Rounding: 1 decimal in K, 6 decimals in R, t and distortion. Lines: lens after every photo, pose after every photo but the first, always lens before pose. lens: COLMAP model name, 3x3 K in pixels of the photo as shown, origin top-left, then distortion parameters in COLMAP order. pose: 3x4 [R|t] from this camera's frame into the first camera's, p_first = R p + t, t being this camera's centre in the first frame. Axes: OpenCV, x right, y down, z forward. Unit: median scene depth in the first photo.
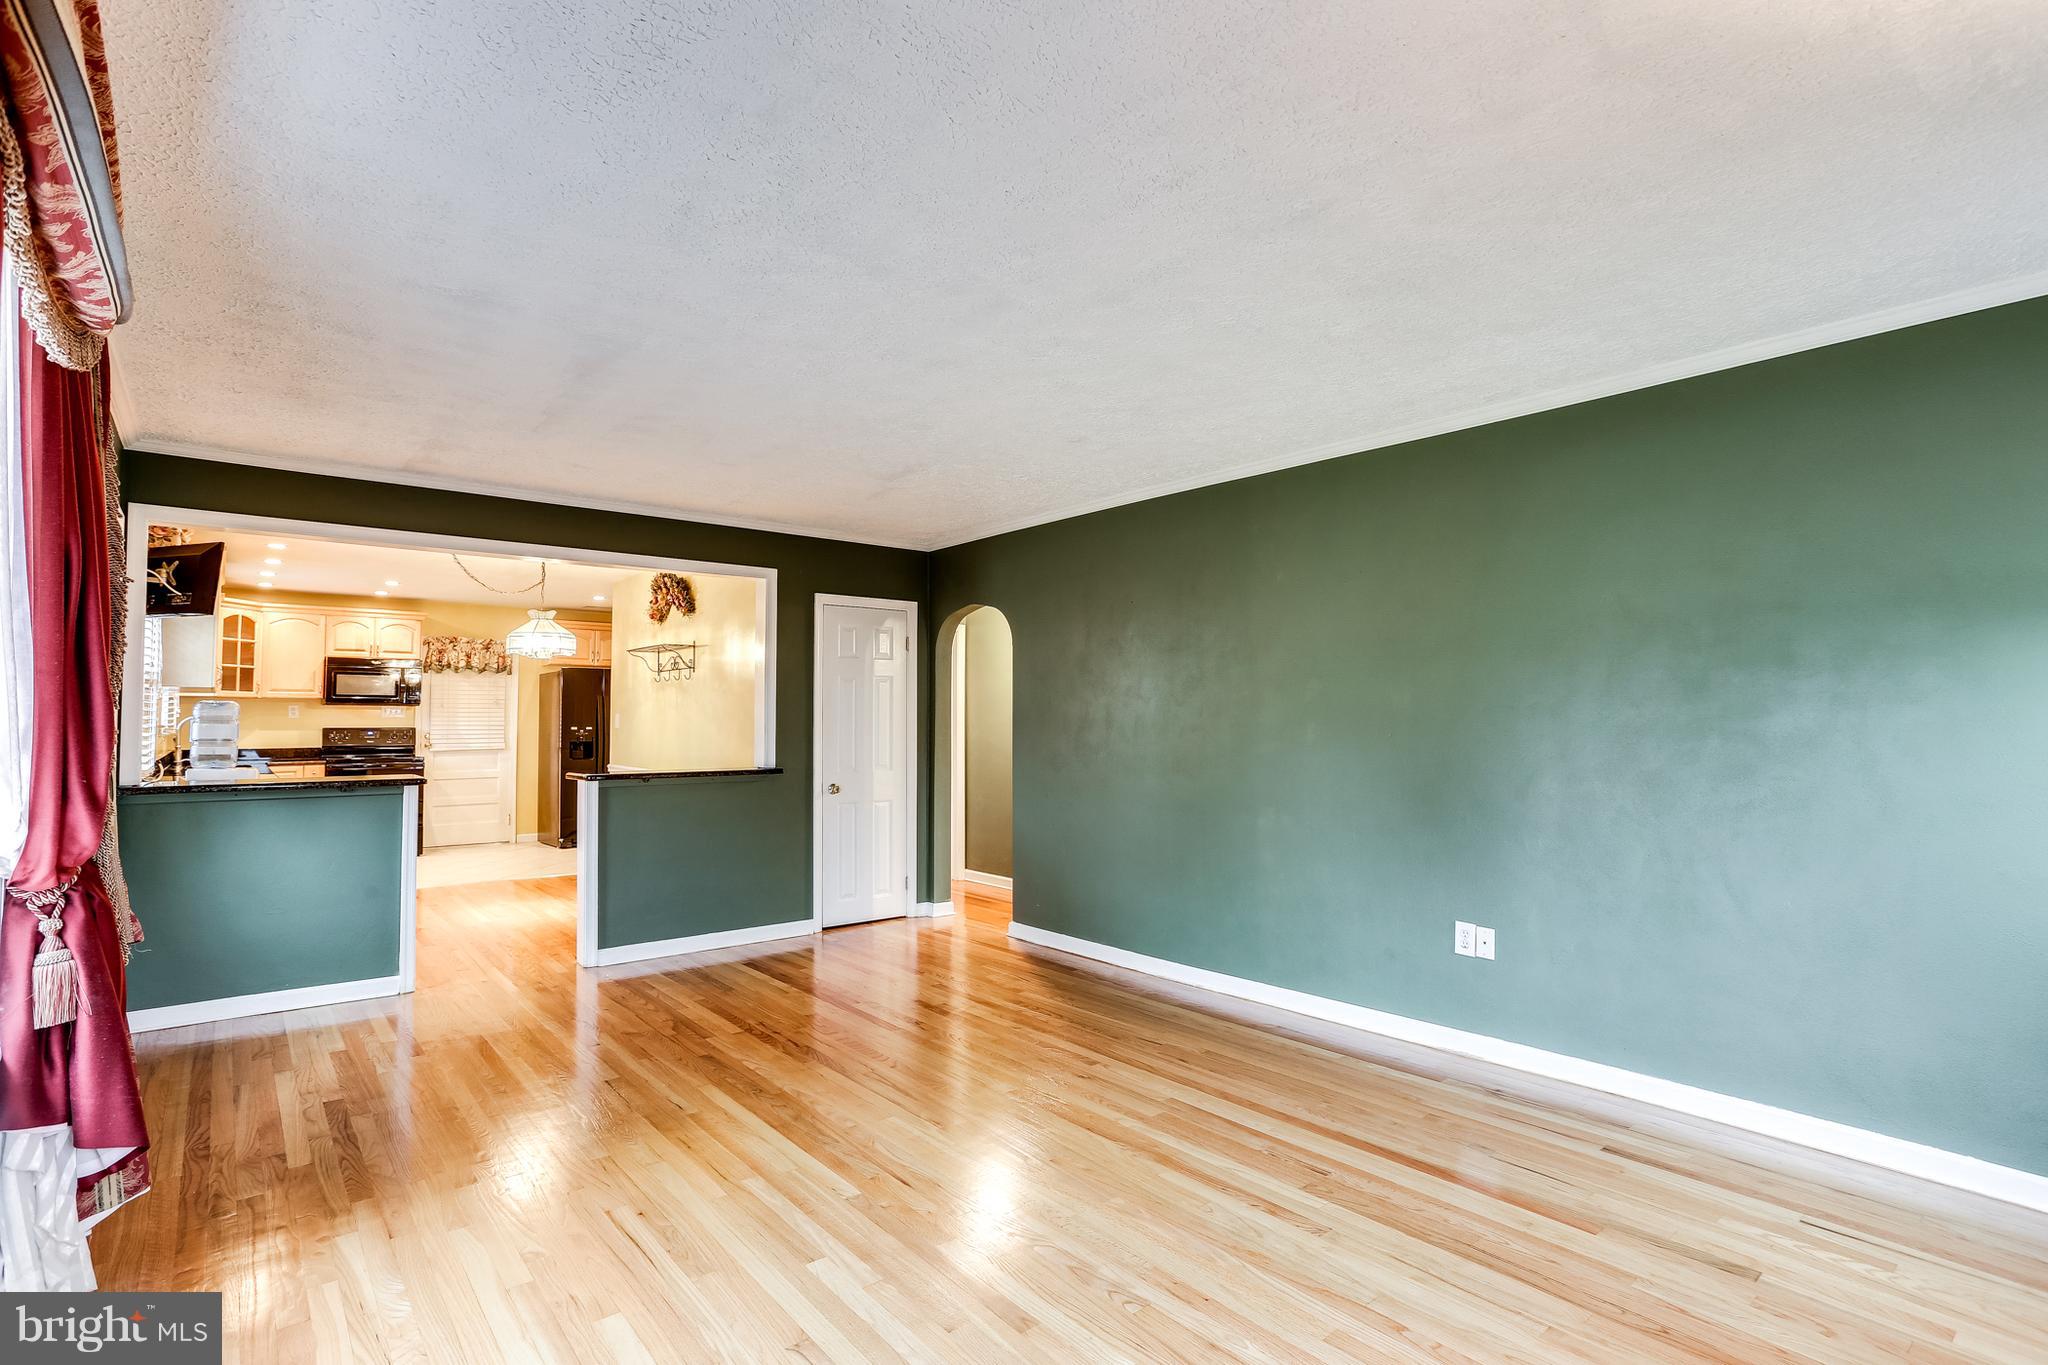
lens RADIAL K [[994.8, 0, 1019.3], [0, 994.8, 683.4], [0, 0, 1]] dist [-0.038335, 0.021834]
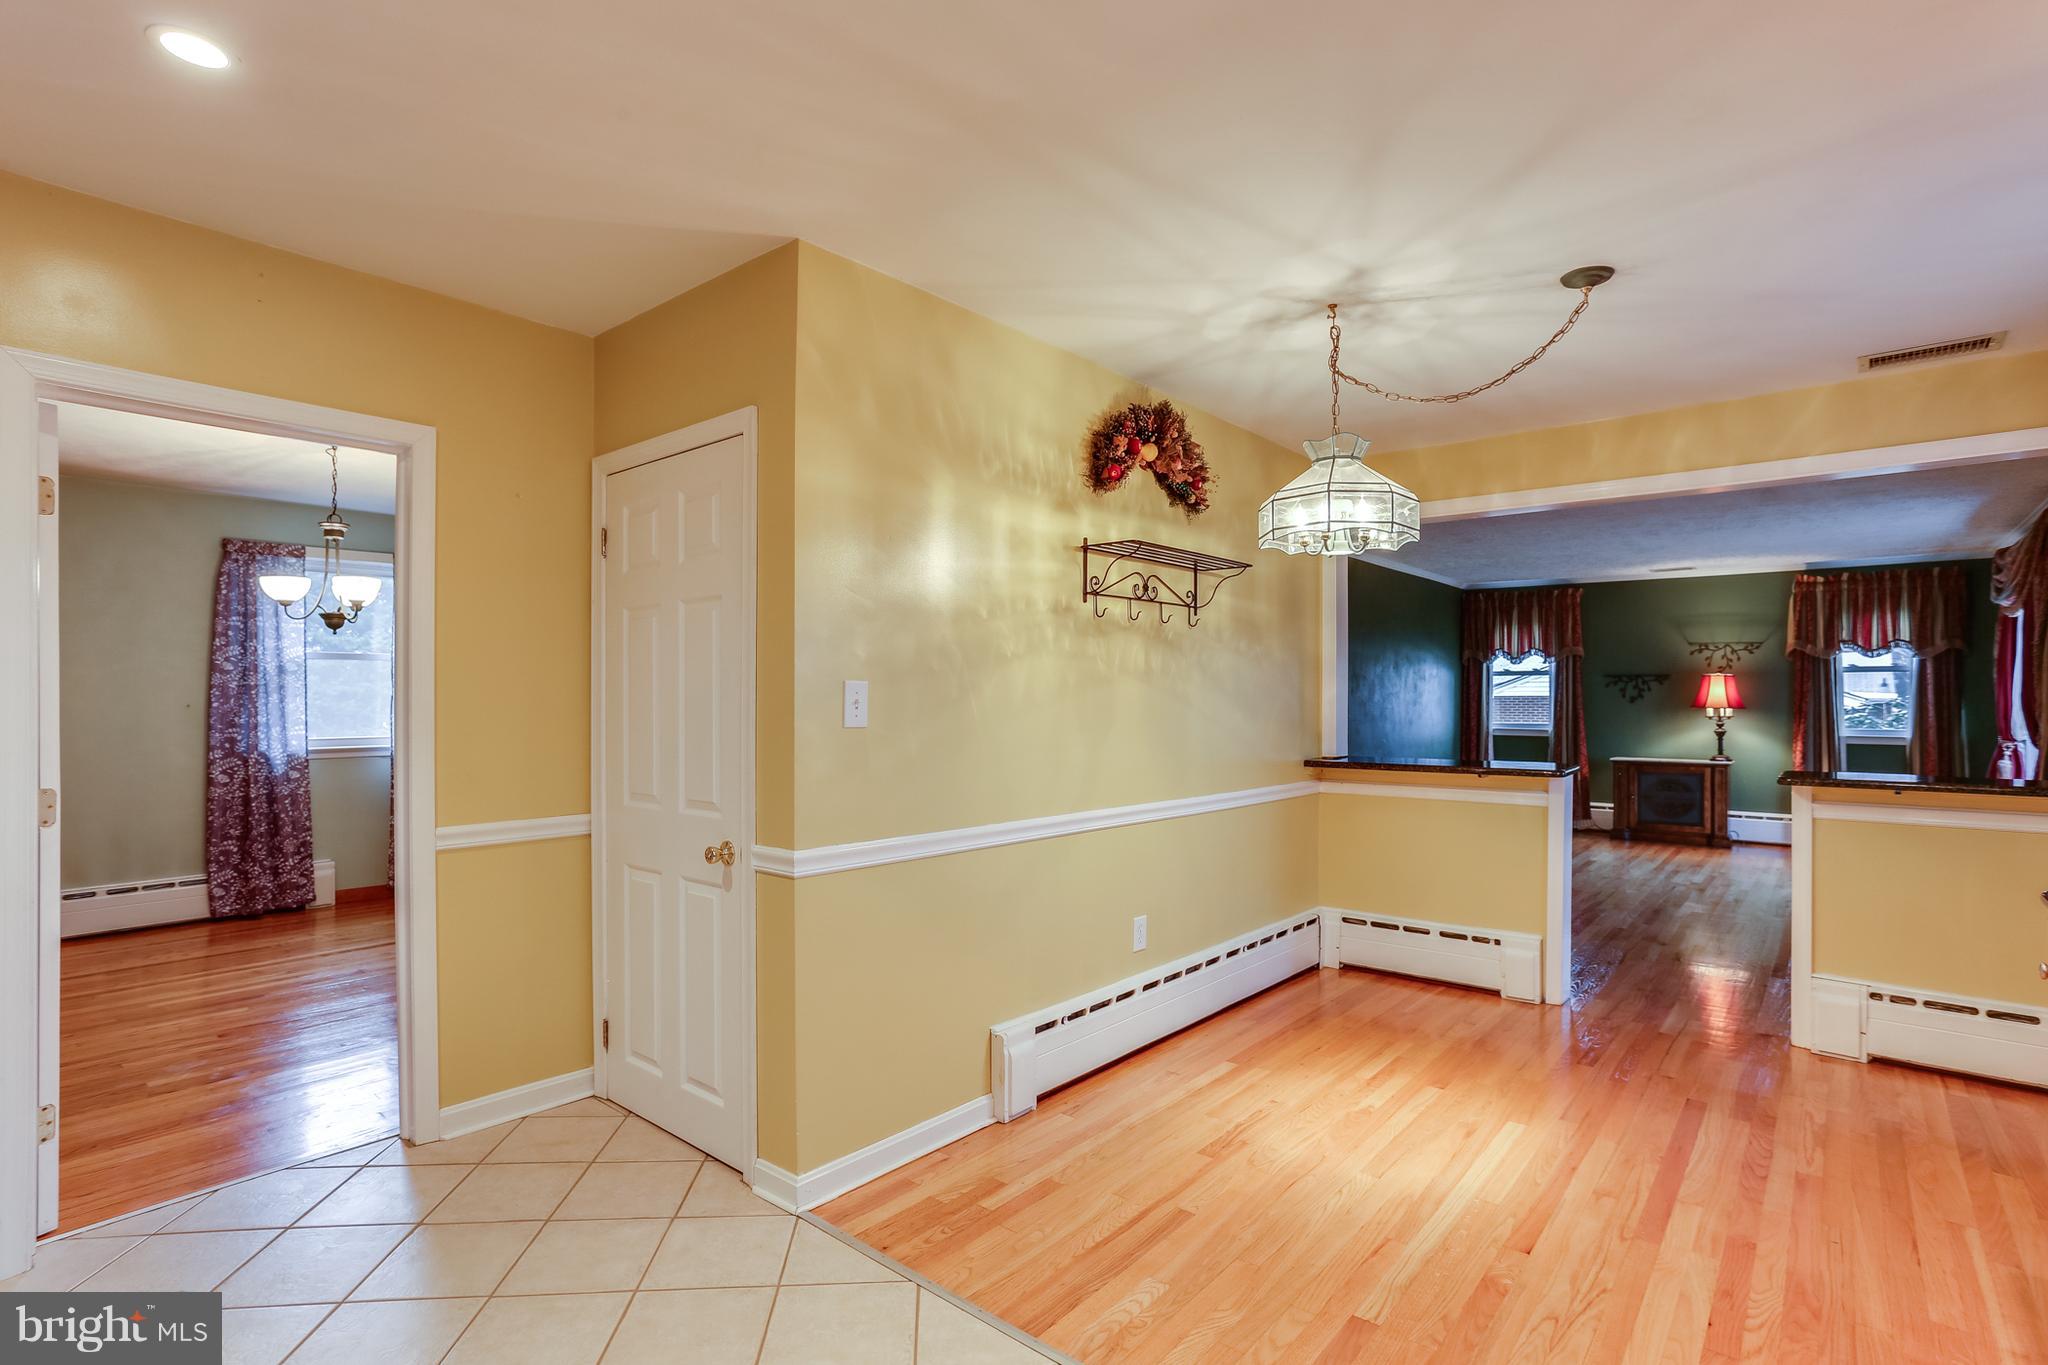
lens RADIAL K [[994.8, 0, 1039.3], [0, 994.8, 694.7], [0, 0, 1]] dist [-0.038335, 0.021834]
pose [[-0.193971, 0.001158, 0.981007, -0.695149], [-0.037372, 0.999265, -0.008569, 0.033782], [-0.980295, -0.038324, -0.193785, 0.961930]]
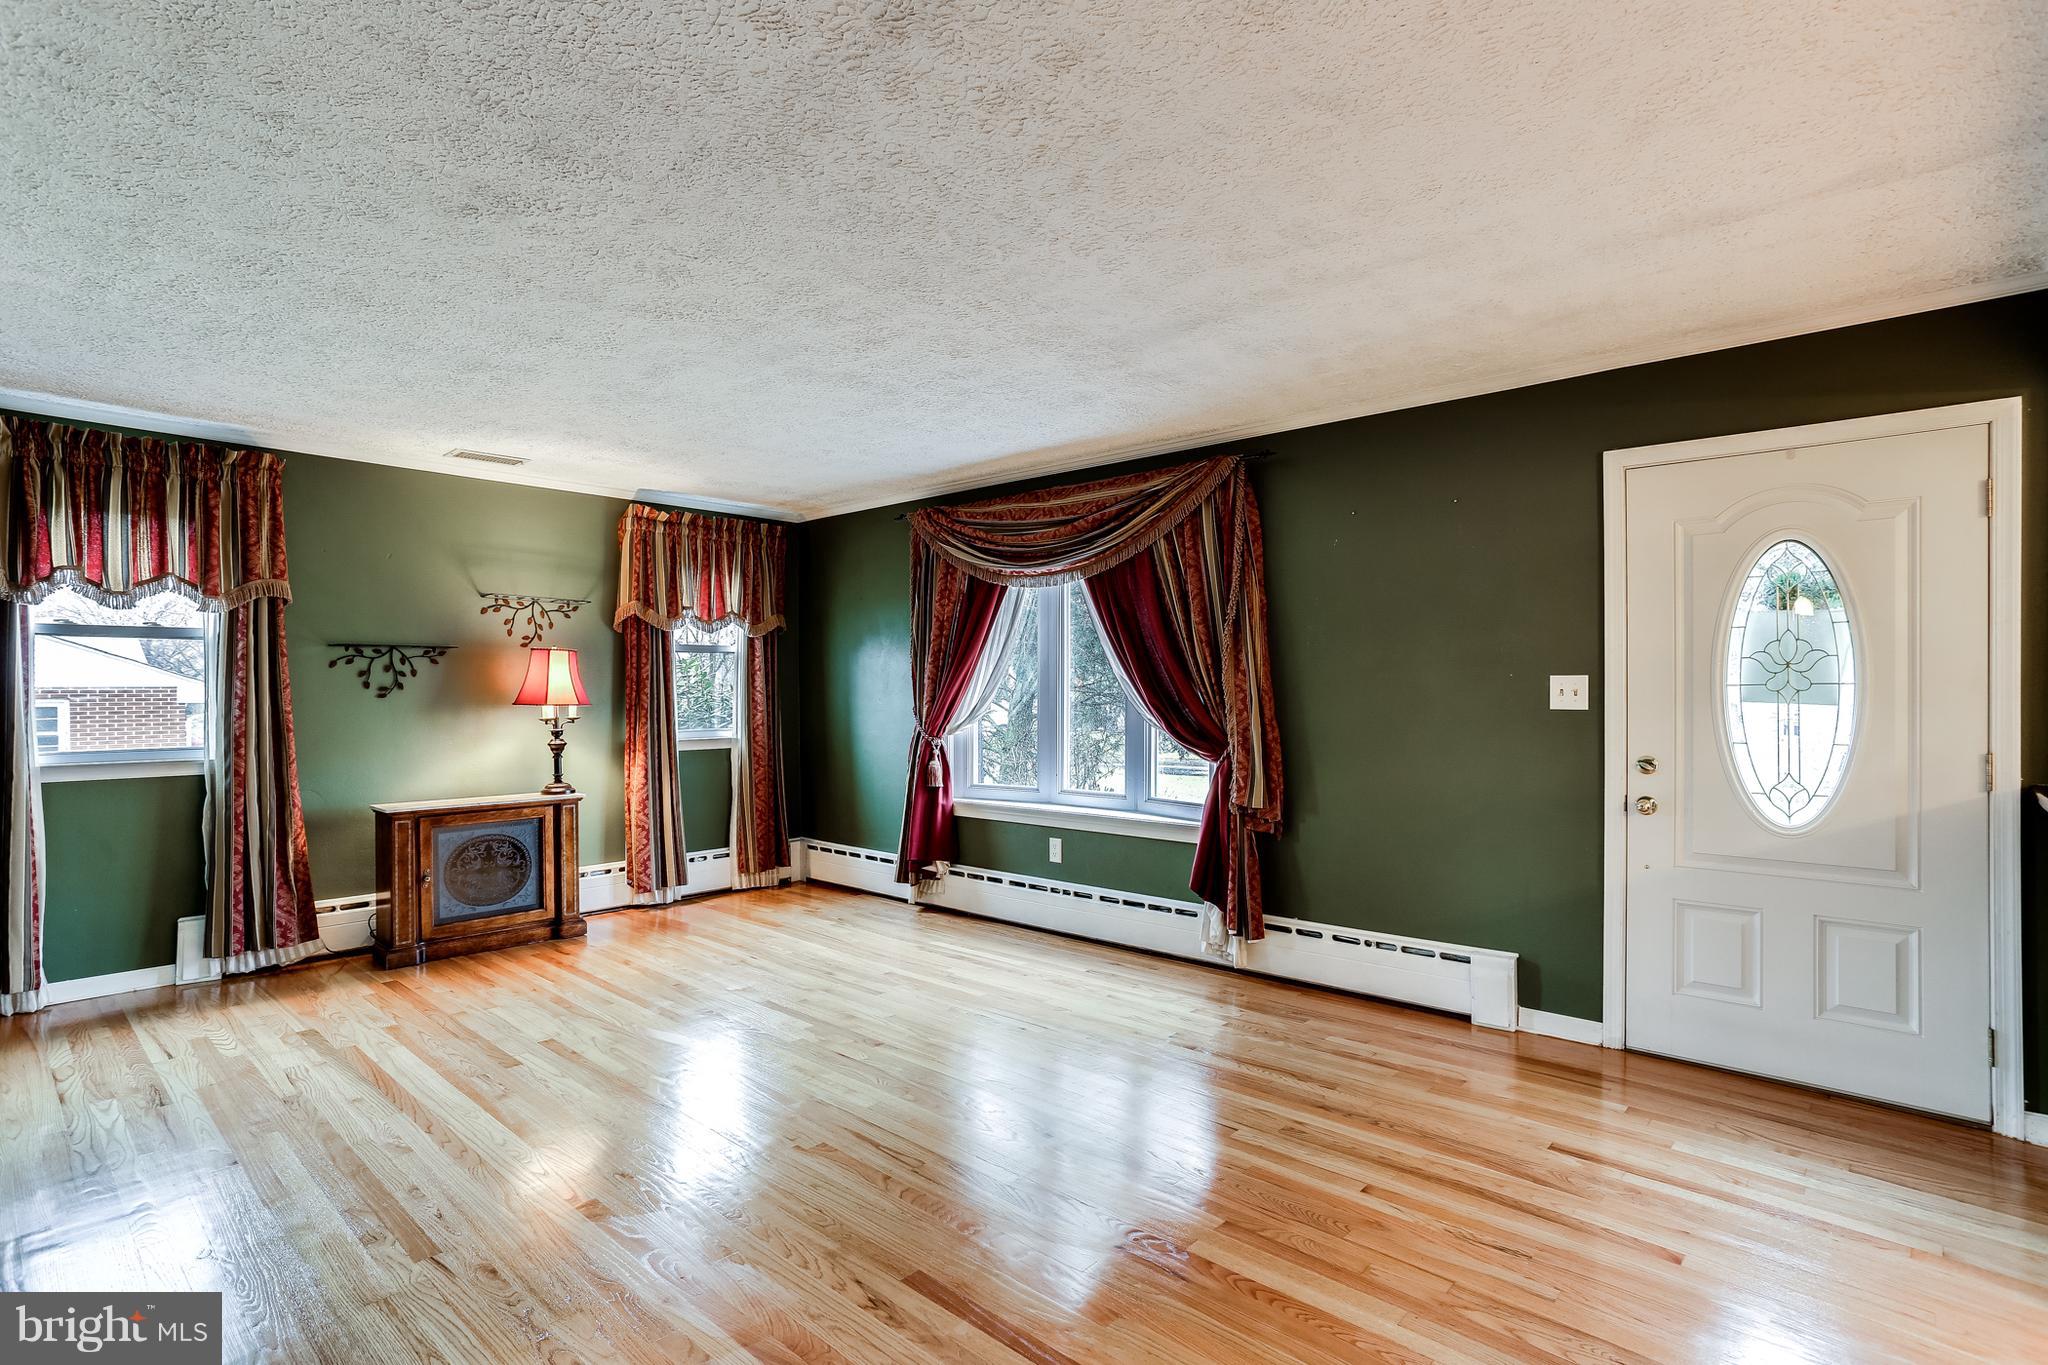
lens RADIAL K [[1007.0, 0, 1019.8], [0, 1007.0, 692.7], [0, 0, 1]] dist [-0.039354, 0.016589]
pose [[-0.989692, 0.002346, -0.143192, -0.050211], [0.006836, 0.999500, -0.030874, 0.026379], [0.143048, -0.031534, -0.989213, 0.736050]]
